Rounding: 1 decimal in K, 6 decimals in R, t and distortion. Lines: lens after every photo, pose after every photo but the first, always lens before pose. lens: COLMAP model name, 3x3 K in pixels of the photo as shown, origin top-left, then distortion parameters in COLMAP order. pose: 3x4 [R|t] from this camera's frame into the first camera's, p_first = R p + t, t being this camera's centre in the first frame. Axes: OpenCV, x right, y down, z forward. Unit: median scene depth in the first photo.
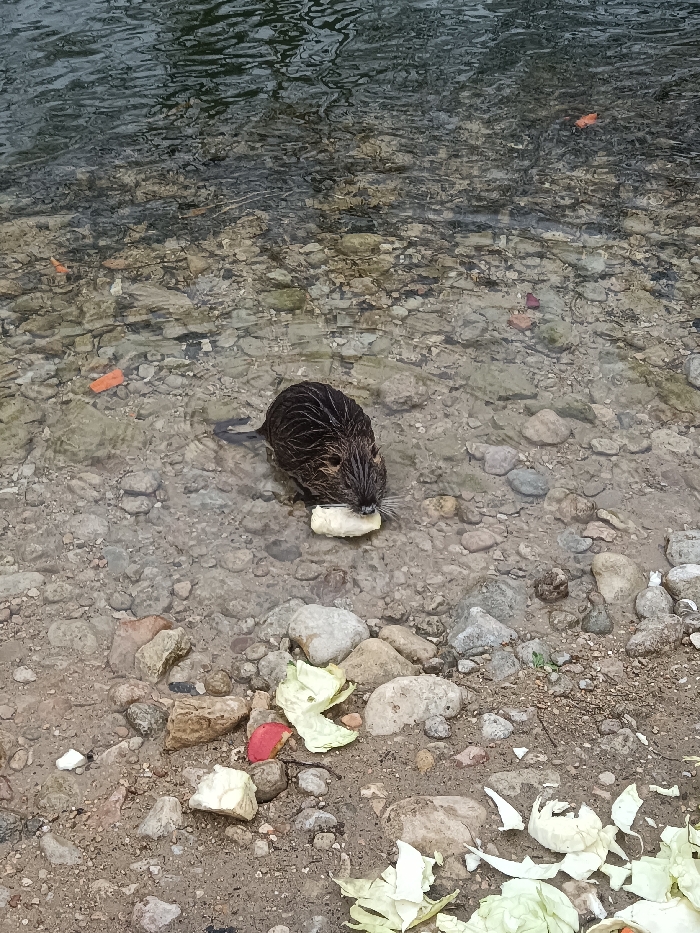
lens RADIAL K [[1357.0, 0, 350.0], [0, 1357.0, 466.5], [0, 0, 1]] dist [0.159295, -0.467414]
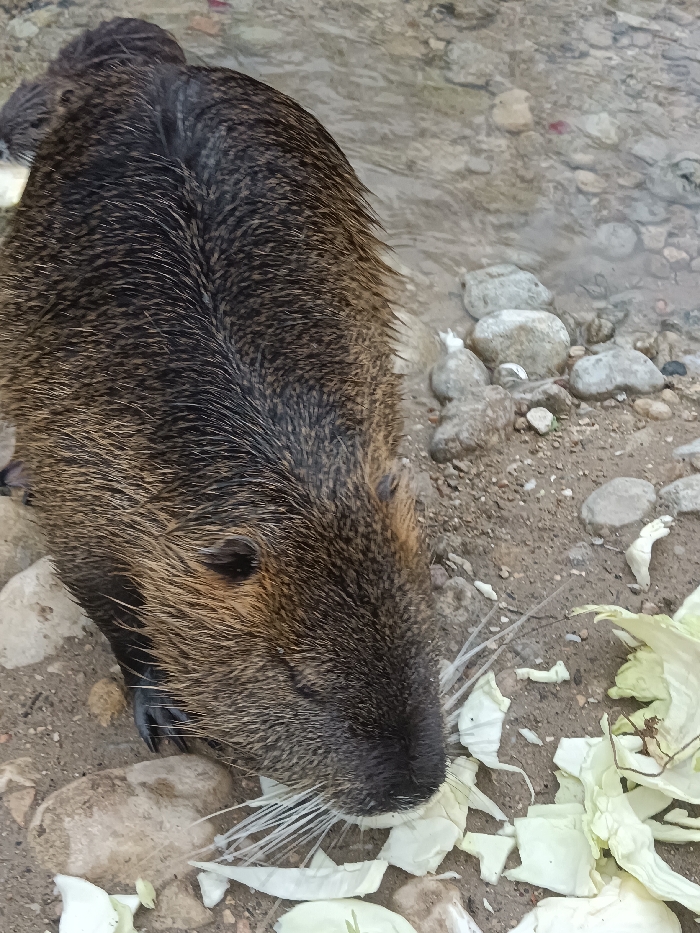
lens RADIAL K [[1357.0, 0, 350.0], [0, 1357.0, 466.5], [0, 0, 1]] dist [0.159295, -0.467414]
pose [[0.972127, -0.147397, 0.182327, 0.060742], [0.132019, 0.986794, 0.093853, 0.085242], [-0.193753, -0.067167, 0.978748, 0.450051]]
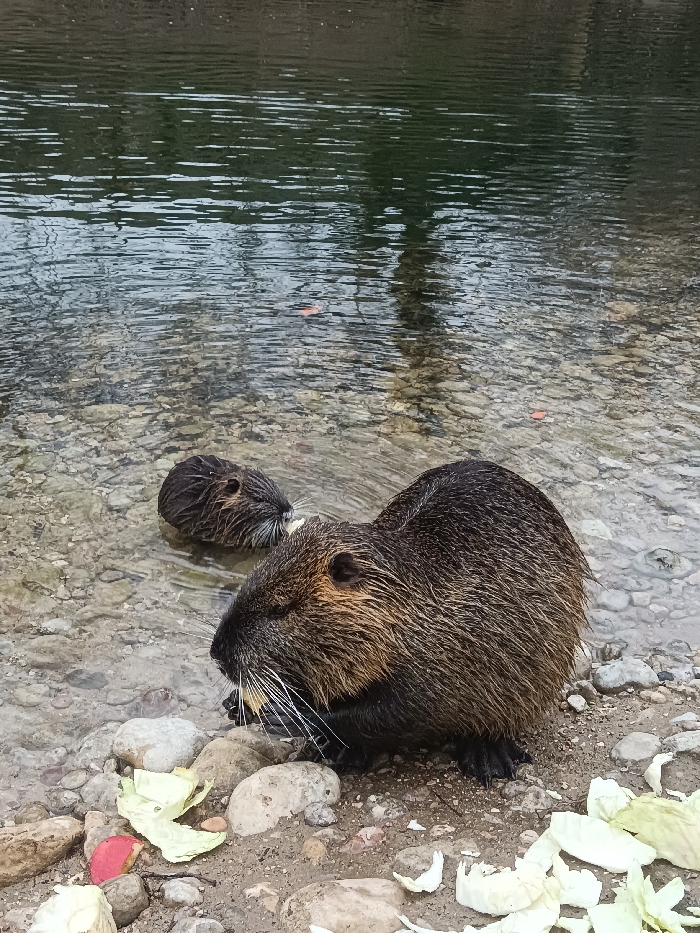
lens RADIAL K [[1357.0, 0, 350.0], [0, 1357.0, 466.5], [0, 0, 1]] dist [0.159295, -0.467414]
pose [[0.968400, -0.069079, 0.239645, -0.101018], [0.126253, 0.964444, -0.232180, 0.180737], [-0.215085, 0.255099, 0.942689, 0.161519]]
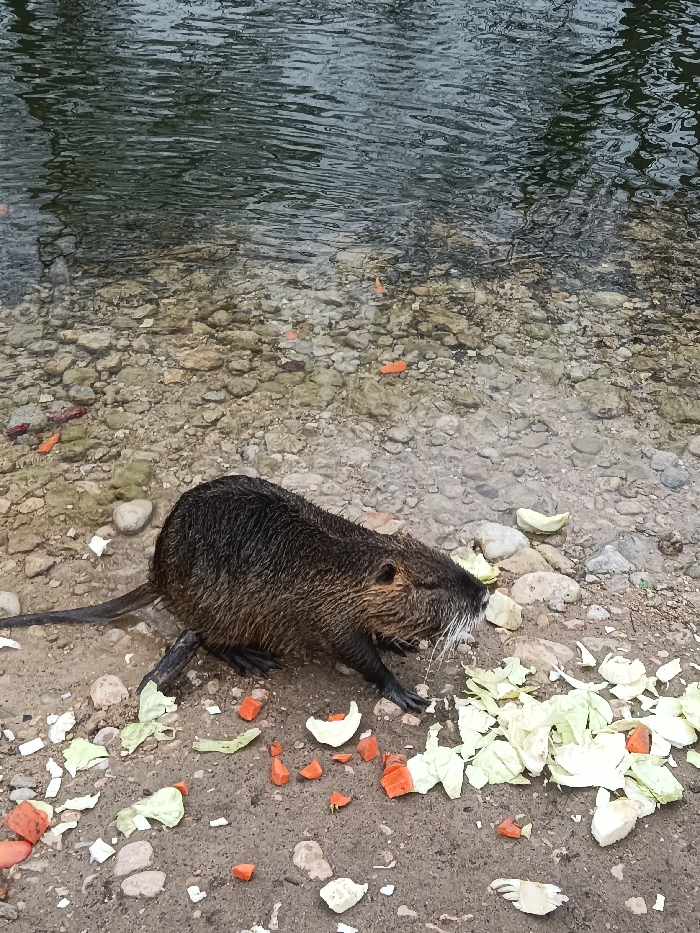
lens RADIAL K [[1357.0, 0, 350.0], [0, 1357.0, 466.5], [0, 0, 1]] dist [0.159295, -0.467414]
pose [[0.960156, 0.160407, -0.228843, 0.161095], [-0.172515, 0.984427, -0.033790, 0.130638], [0.219860, 0.071922, 0.972877, -0.496197]]
